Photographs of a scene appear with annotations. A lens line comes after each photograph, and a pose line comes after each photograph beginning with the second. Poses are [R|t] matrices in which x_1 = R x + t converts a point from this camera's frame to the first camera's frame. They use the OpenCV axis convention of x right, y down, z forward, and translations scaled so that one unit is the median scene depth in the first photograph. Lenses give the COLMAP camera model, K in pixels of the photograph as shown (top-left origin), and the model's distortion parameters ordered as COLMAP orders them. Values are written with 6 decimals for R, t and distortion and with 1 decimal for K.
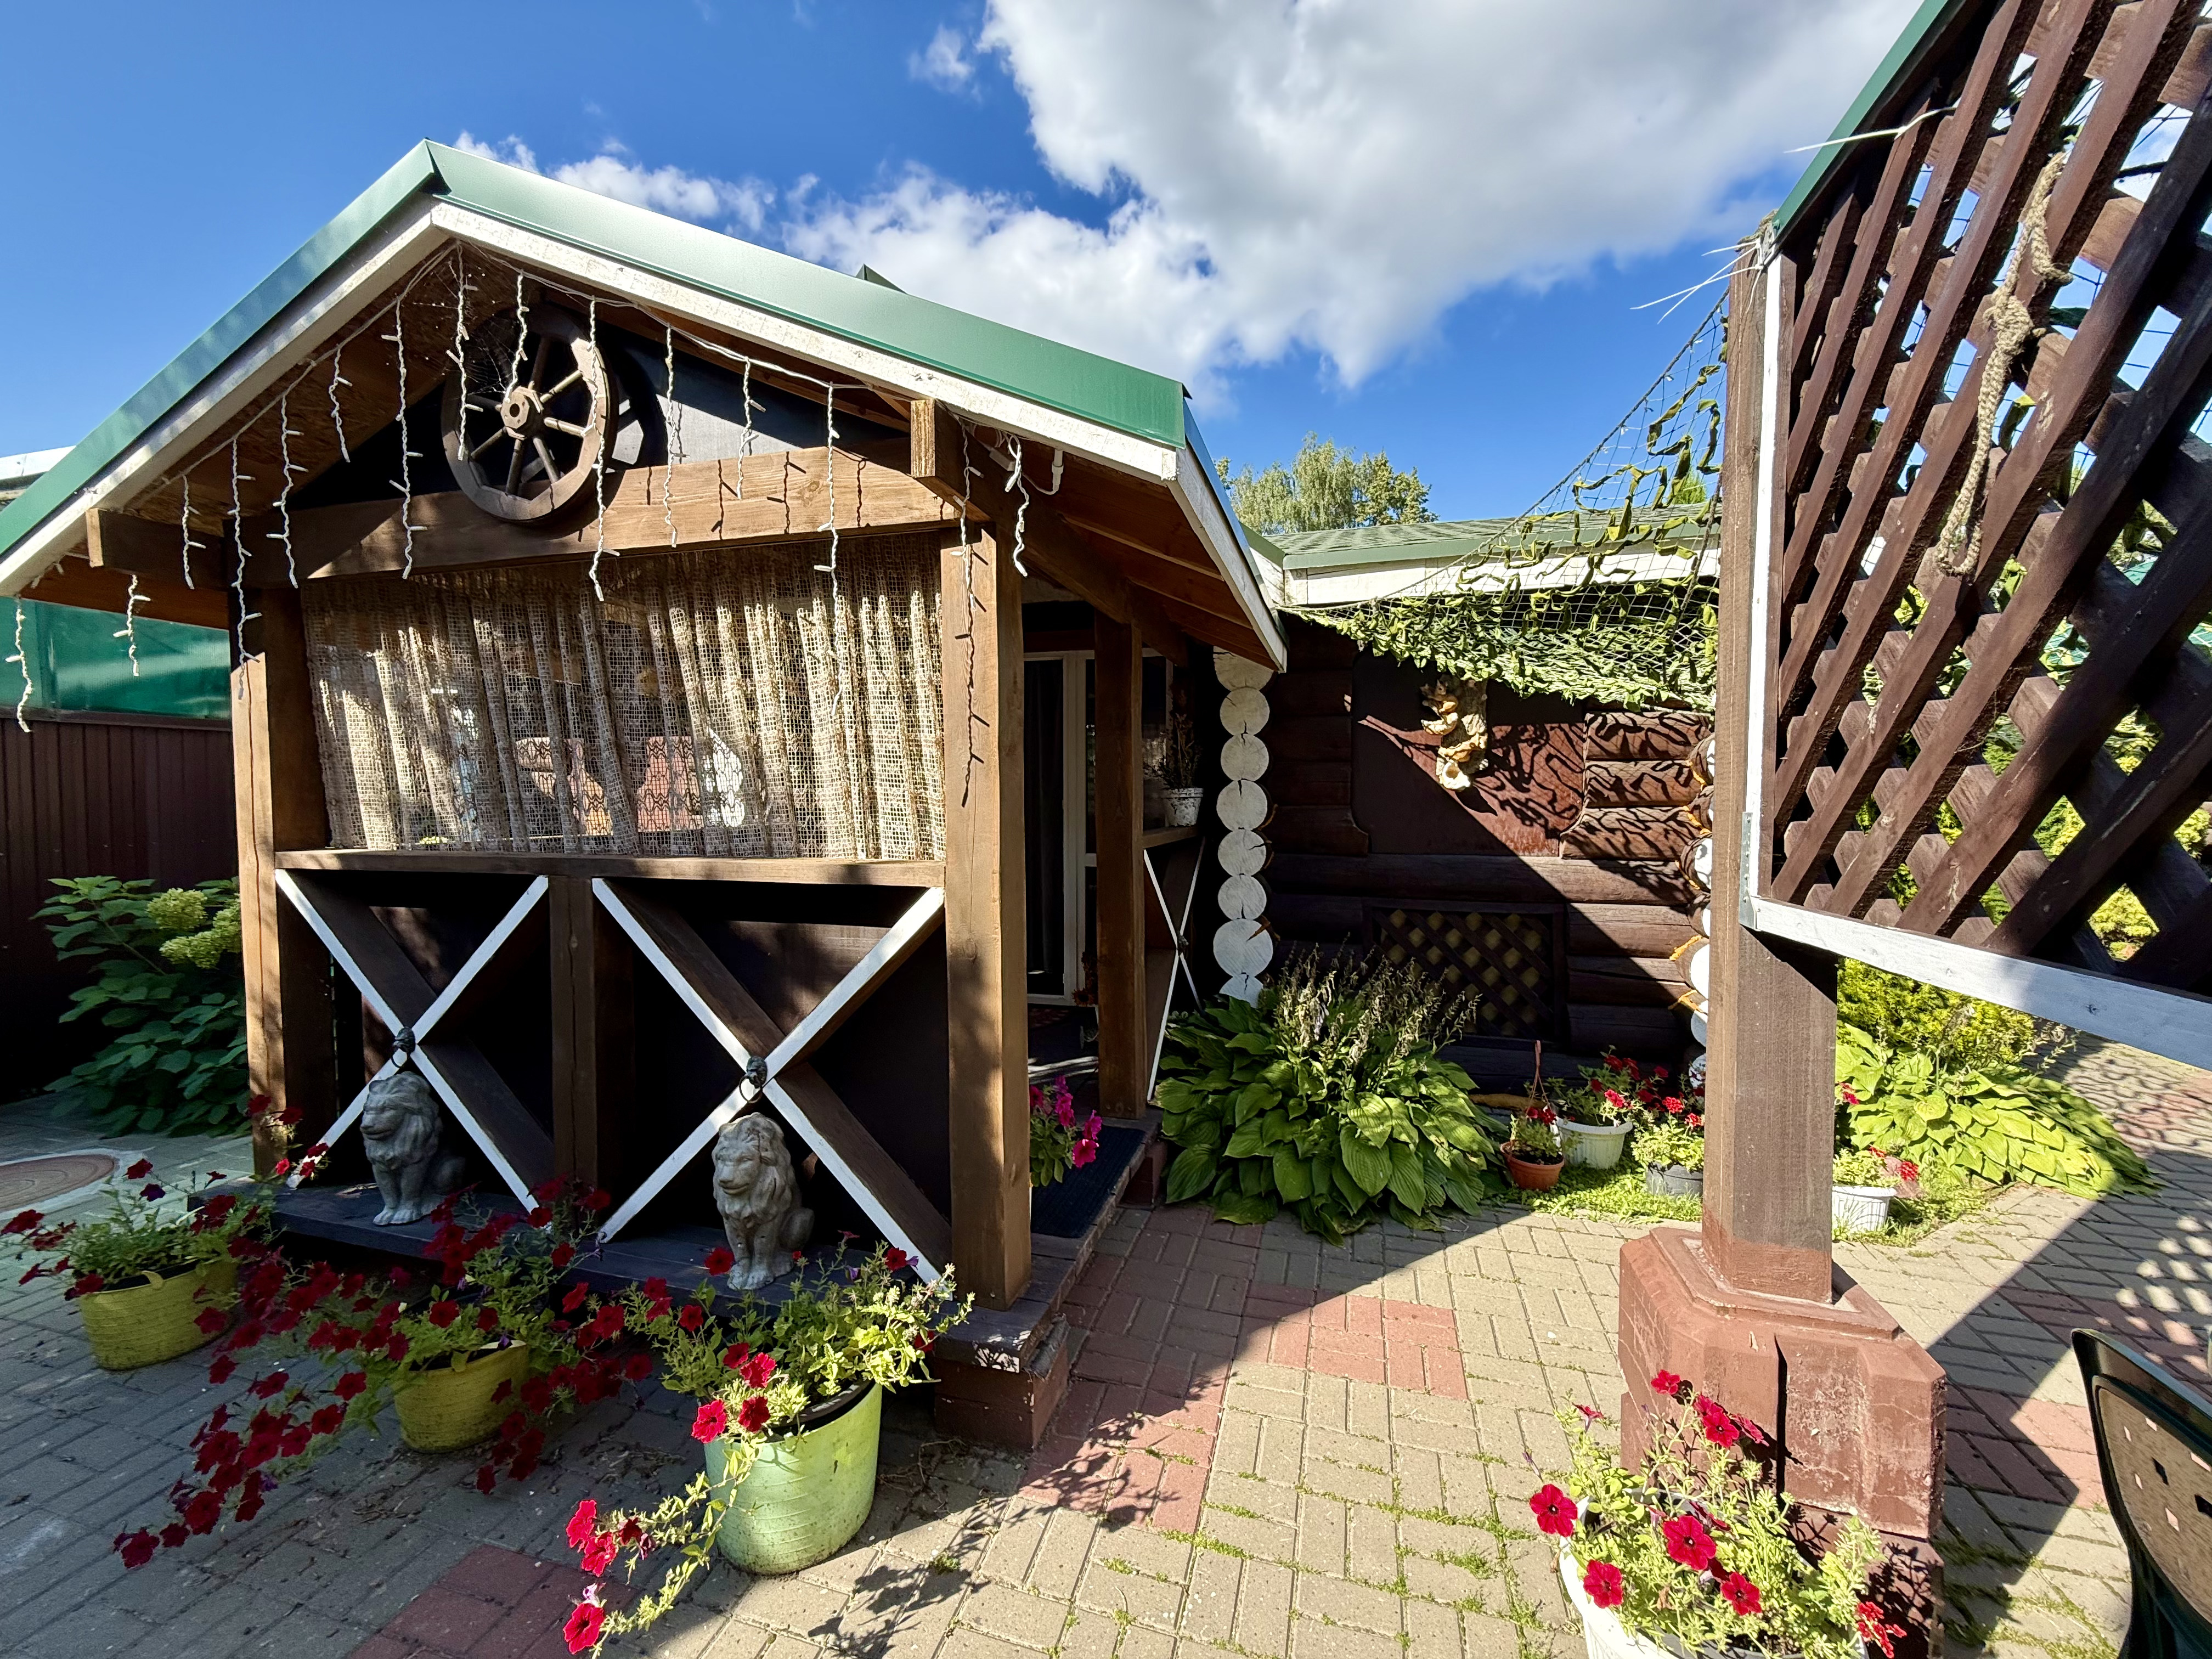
lens RADIAL K [[878.8, 0, 1099.3], [0, 878.8, 829.2], [0, 0, 1]] dist [-0.002027, 0.000546]
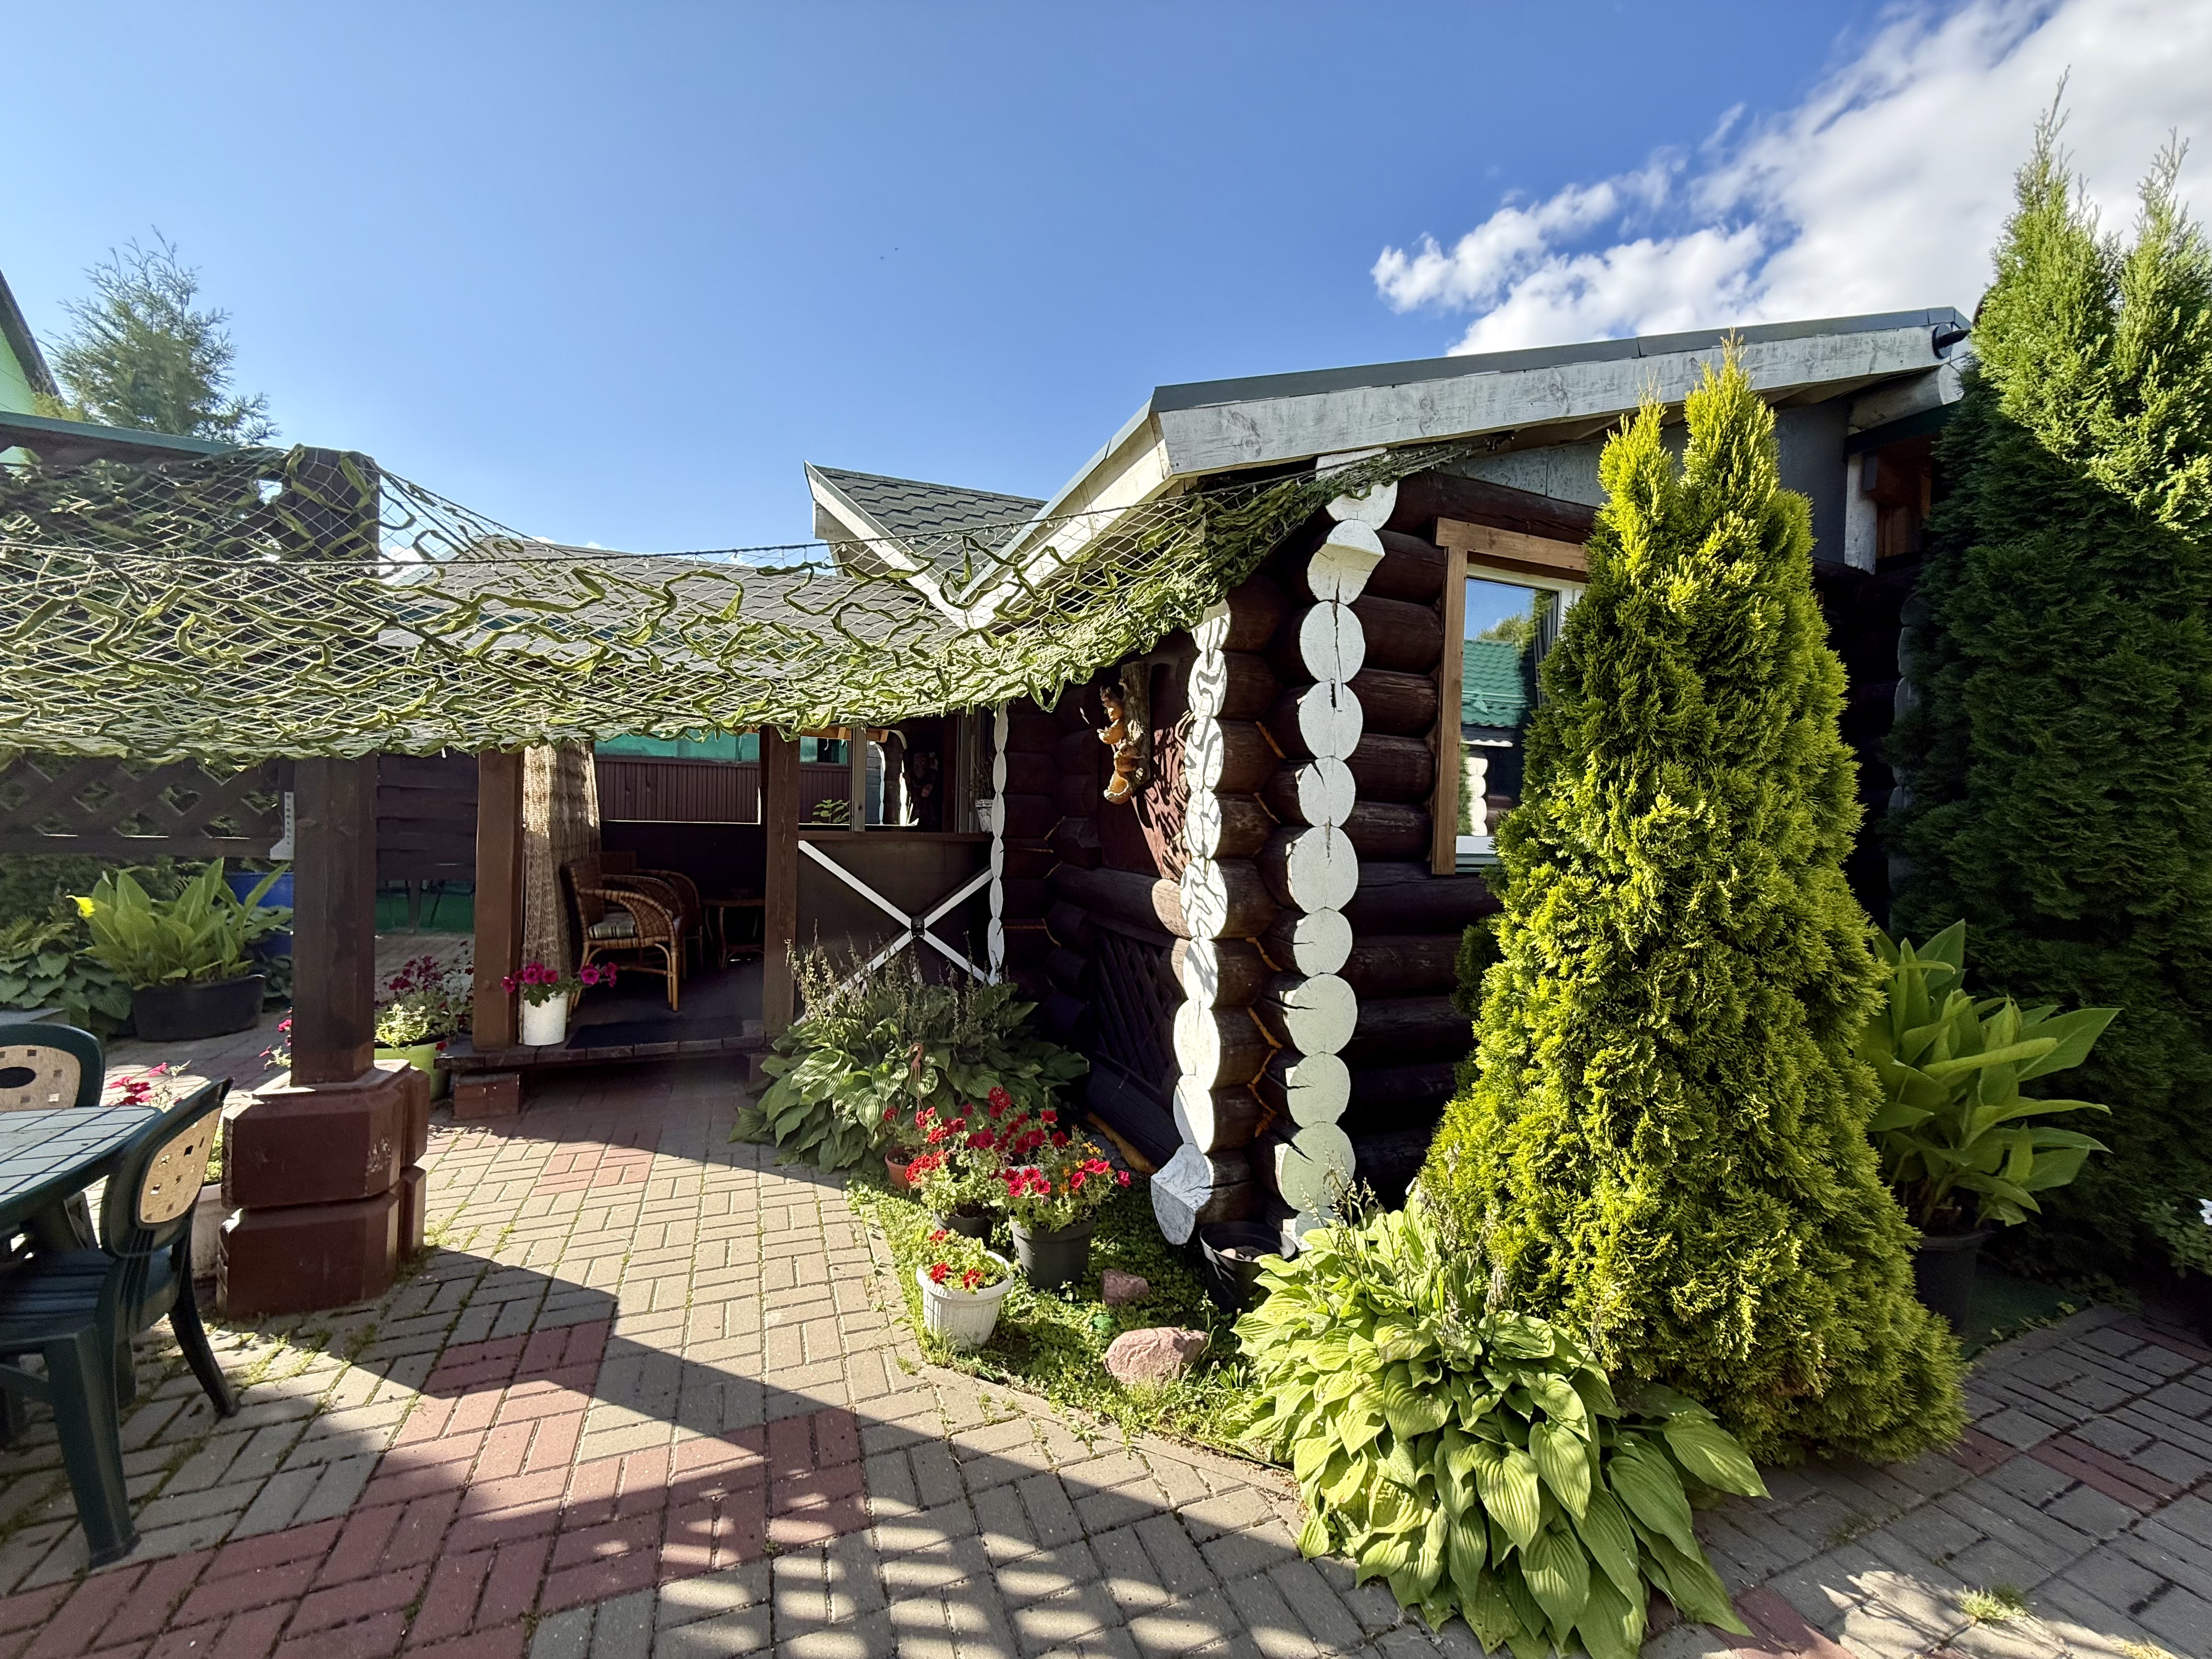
lens RADIAL K [[878.8, 0, 1098.1], [0, 878.8, 831.5], [0, 0, 1]] dist [-0.002027, 0.000546]
pose [[0.615505, 0.030284, -0.787551, 1.714423], [-0.047329, 0.998878, 0.001421, -0.021951], [0.786711, 0.036399, 0.616248, 0.635010]]
